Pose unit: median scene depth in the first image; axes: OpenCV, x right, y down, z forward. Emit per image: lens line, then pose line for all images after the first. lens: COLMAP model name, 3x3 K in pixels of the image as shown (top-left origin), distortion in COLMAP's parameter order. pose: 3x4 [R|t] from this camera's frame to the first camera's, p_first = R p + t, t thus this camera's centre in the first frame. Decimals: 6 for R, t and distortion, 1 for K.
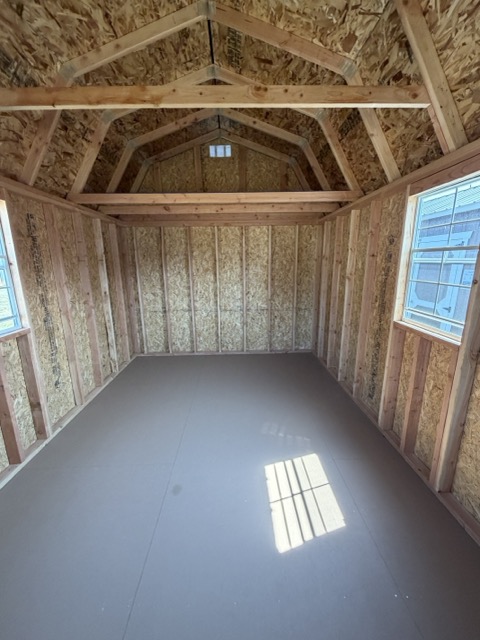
lens RADIAL K [[254.7, 0, 239.1], [0, 254.7, 316.8], [0, 0, 1]] dist [-0.001112, -0.000231]
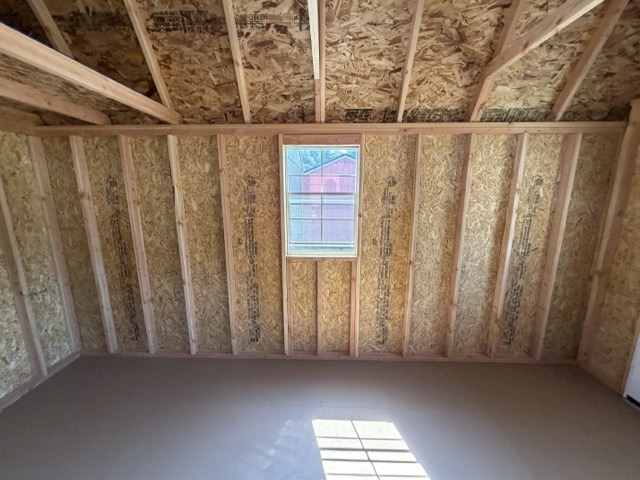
lens RADIAL K [[254.7, 0, 320.0], [0, 254.7, 240.0], [0, 0, 1]] dist [-0.001112, -0.000231]
pose [[0.044194, -0.174602, 0.983647, -0.429832], [0.210440, 0.964144, 0.161685, -0.189689], [-0.976607, 0.199853, 0.079353, 0.729802]]
